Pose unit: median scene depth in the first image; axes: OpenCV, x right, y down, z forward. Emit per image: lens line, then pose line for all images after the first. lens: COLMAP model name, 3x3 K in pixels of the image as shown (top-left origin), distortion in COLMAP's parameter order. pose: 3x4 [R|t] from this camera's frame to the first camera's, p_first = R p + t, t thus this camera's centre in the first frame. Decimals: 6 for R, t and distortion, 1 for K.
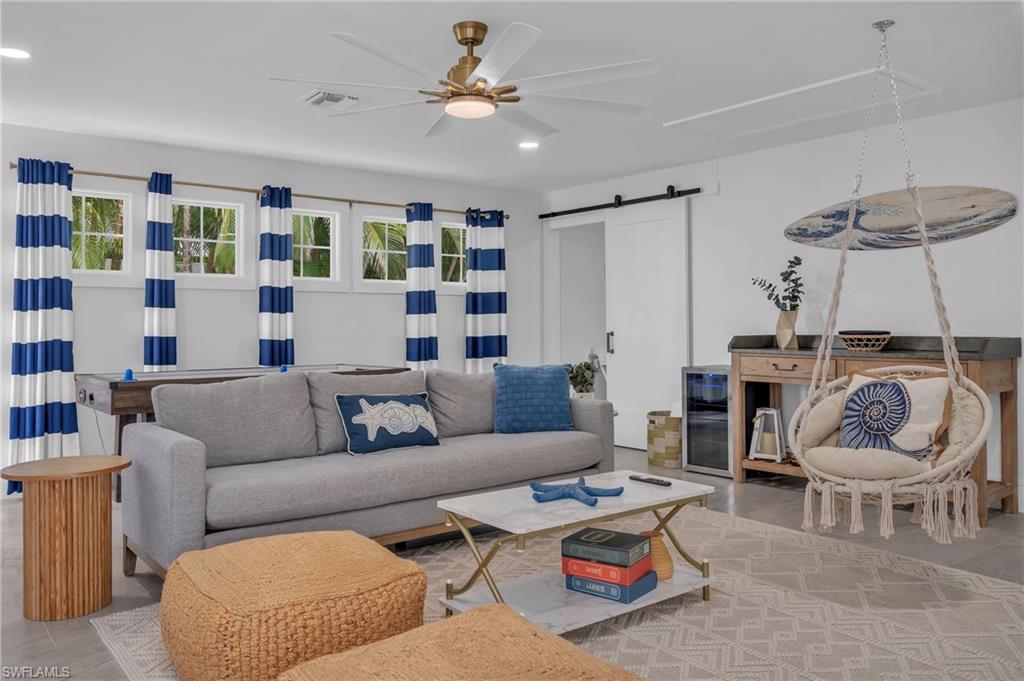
lens RADIAL K [[769.1, 0, 508.8], [0, 769.1, 319.9], [0, 0, 1]] dist [0.010078, -0.011823]
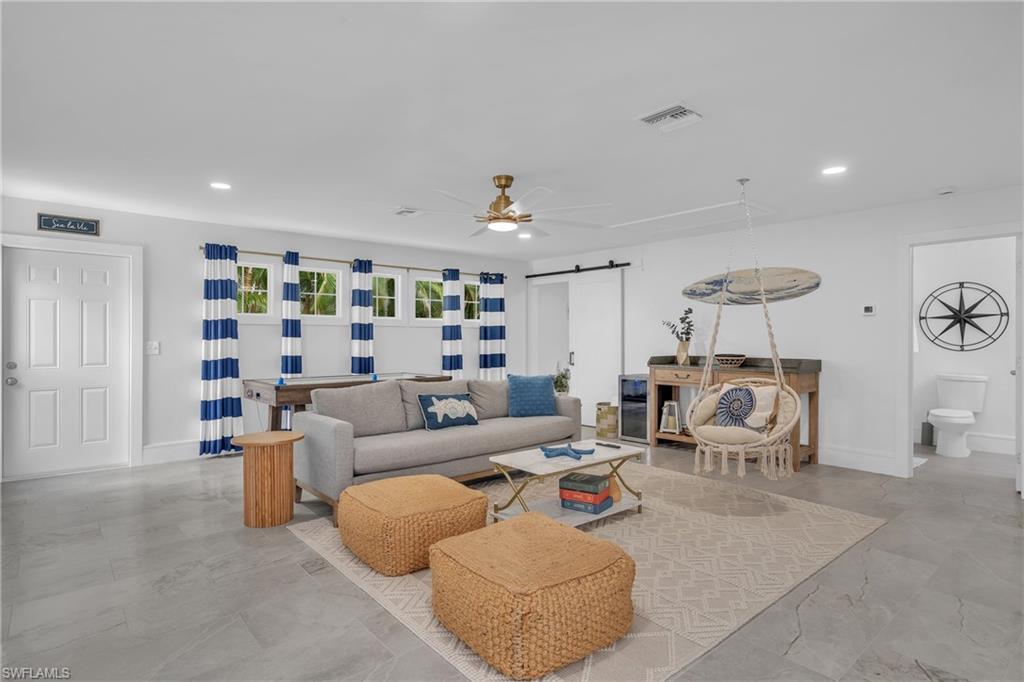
lens RADIAL K [[533.4, 0, 509.4], [0, 533.4, 343.7], [0, 0, 1]] dist [-0.002788, 0.000784]
pose [[0.999134, 0.004744, 0.041337, -0.060362], [-0.005372, 0.999872, 0.015089, -0.024785], [-0.041260, -0.015298, 0.999031, -0.125995]]
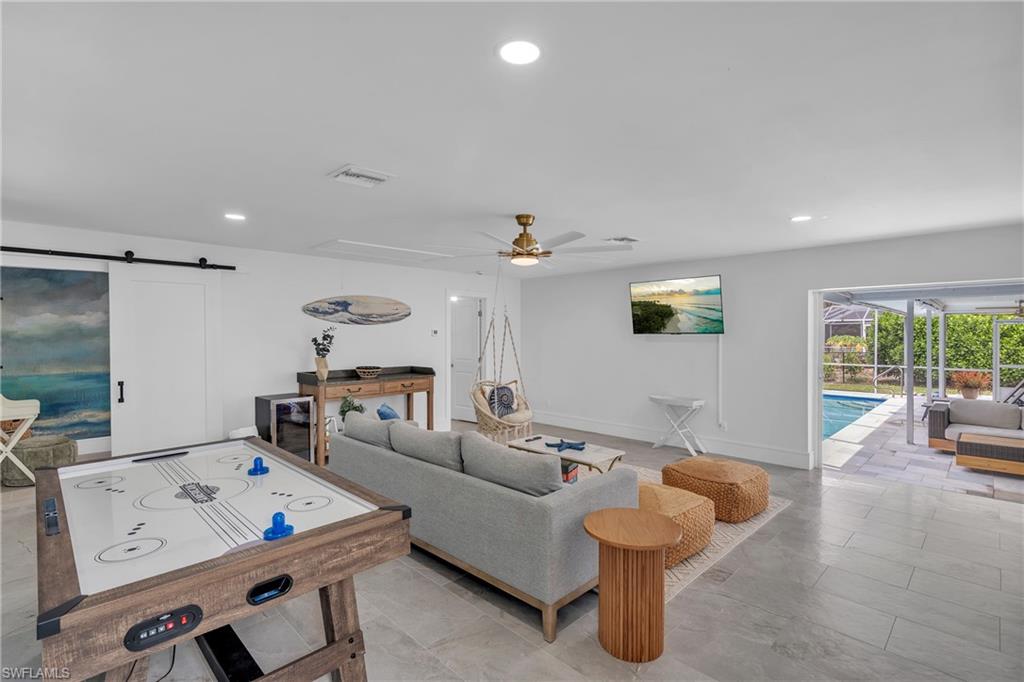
lens RADIAL K [[476.6, 0, 514.2], [0, 476.6, 336.6], [0, 0, 1]] dist [-0.001789, -0.000658]
pose [[-0.104426, -0.002438, 0.994530, -0.827127], [-0.004015, 0.999990, 0.002029, -0.070629], [-0.994525, -0.003781, -0.104435, 0.796103]]
